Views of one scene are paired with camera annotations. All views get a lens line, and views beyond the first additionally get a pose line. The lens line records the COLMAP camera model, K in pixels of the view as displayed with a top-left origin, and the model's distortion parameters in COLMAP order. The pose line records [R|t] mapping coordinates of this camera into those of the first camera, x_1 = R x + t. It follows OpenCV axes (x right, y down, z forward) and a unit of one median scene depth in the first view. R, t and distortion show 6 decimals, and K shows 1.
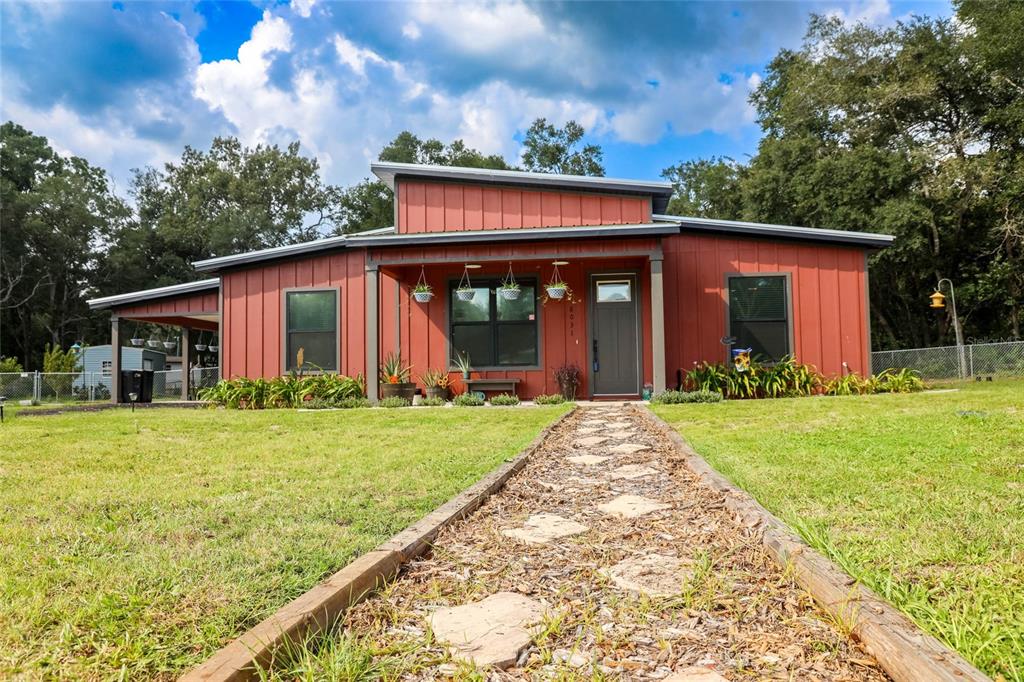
lens RADIAL K [[685.7, 0, 512.0], [0, 685.7, 341.0], [0, 0, 1]] dist [0.002302, 0.000730]
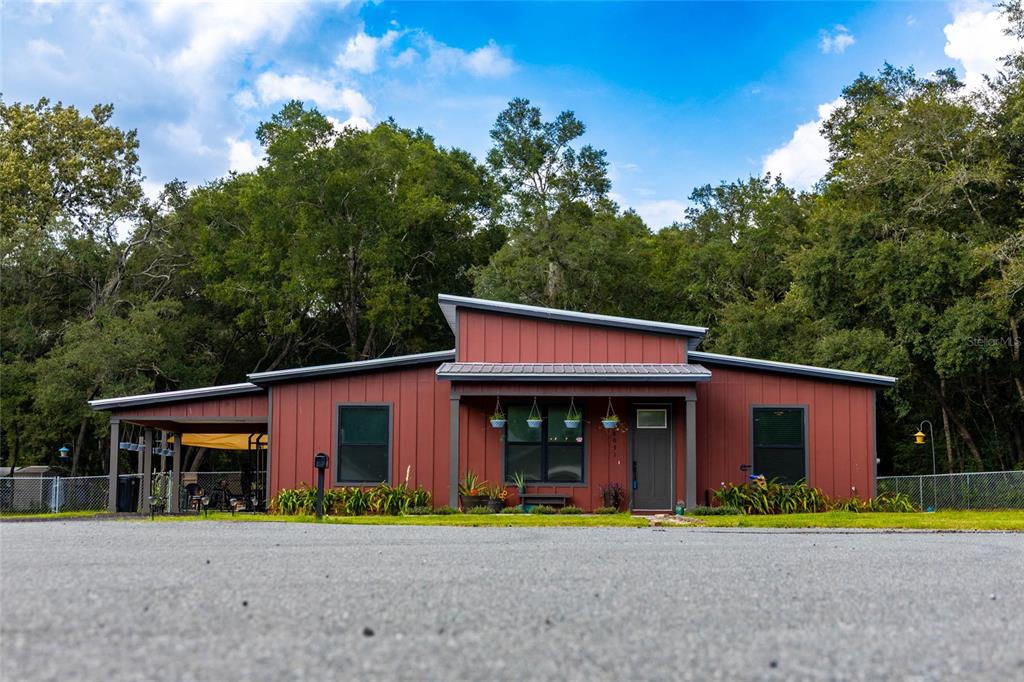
lens RADIAL K [[1552.5, 0, 512.0], [0, 1552.5, 341.0], [0, 0, 1]] dist [-0.191930, 0.008265]
pose [[0.994415, 0.030686, 0.100981, -0.345627], [-0.028352, 0.999299, -0.024463, -0.132894], [-0.101661, 0.021463, 0.994588, -1.558350]]
